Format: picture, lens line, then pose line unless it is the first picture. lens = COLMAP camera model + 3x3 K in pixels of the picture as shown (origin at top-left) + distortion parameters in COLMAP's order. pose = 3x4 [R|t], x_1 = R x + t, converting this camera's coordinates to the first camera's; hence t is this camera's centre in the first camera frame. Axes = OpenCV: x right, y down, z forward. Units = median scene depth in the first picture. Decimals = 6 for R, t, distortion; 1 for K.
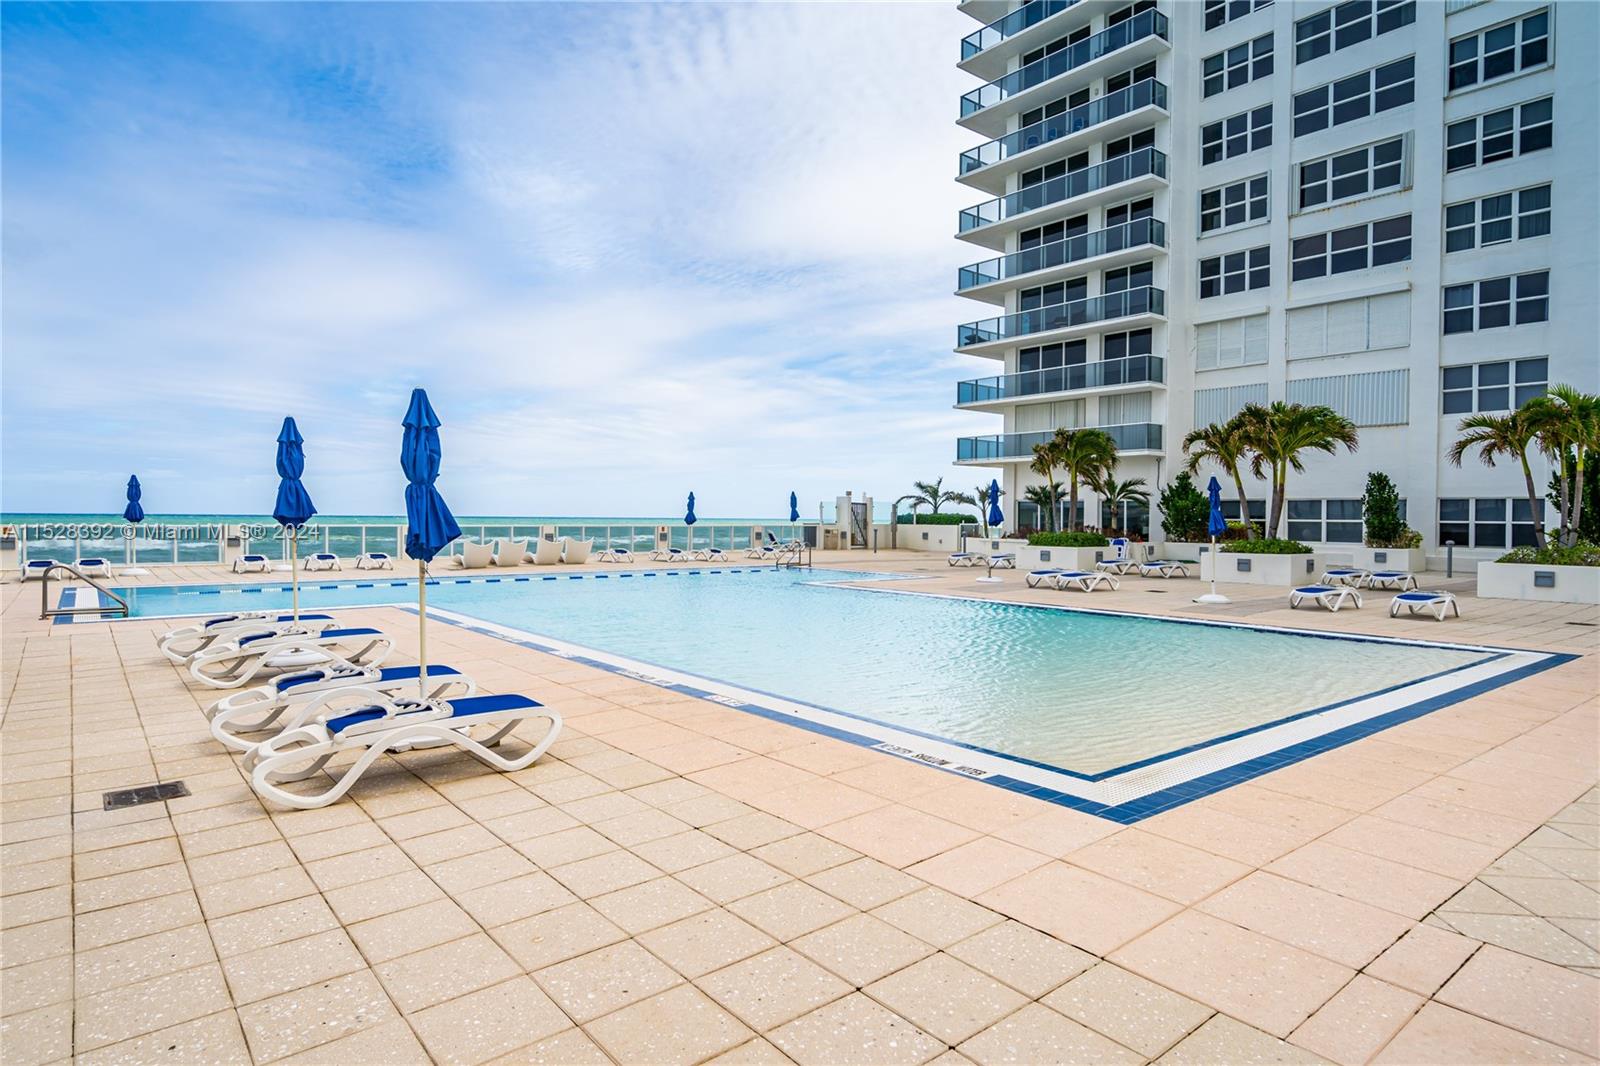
lens RADIAL K [[902.9, 0, 800.0], [0, 902.9, 533.0], [0, 0, 1]] dist [0.000832, 0.000186]
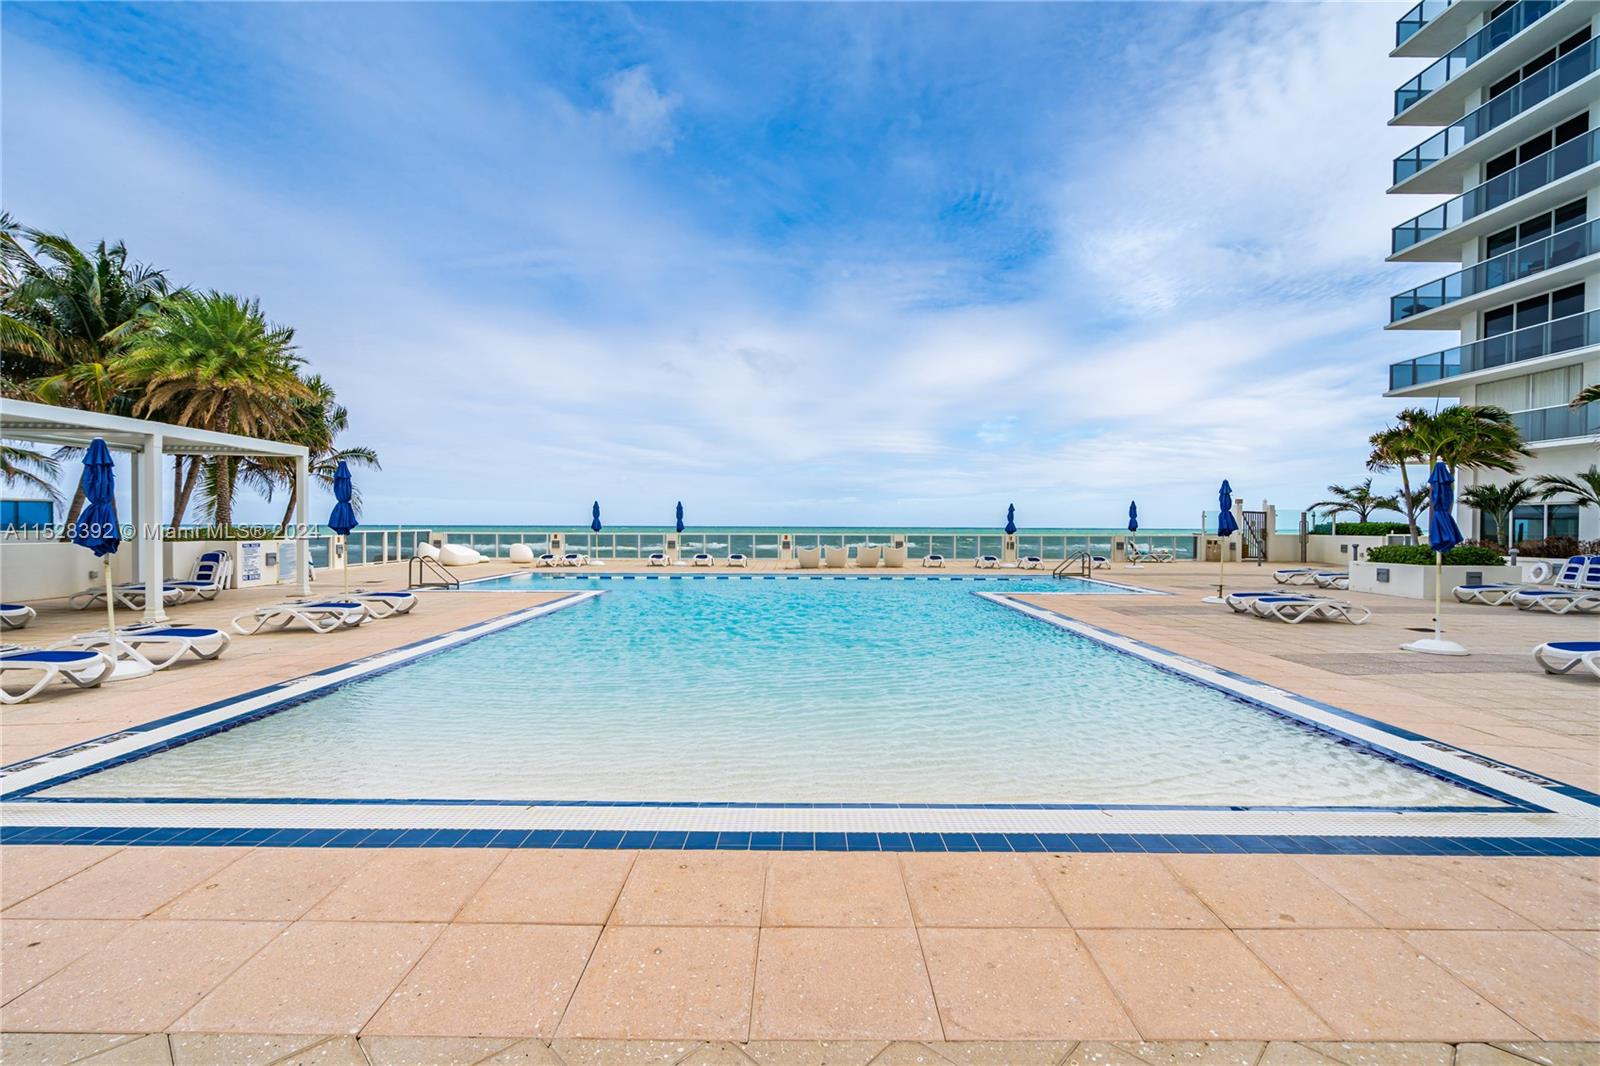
lens RADIAL K [[737.5, 0, 800.0], [0, 737.5, 533.0], [0, 0, 1]] dist [0.000636, 0.000222]
pose [[0.771514, 0.002041, -0.636209, 0.190539], [-0.009091, 0.999928, -0.007817, -0.001295], [0.636147, 0.011814, 0.771477, 0.131645]]
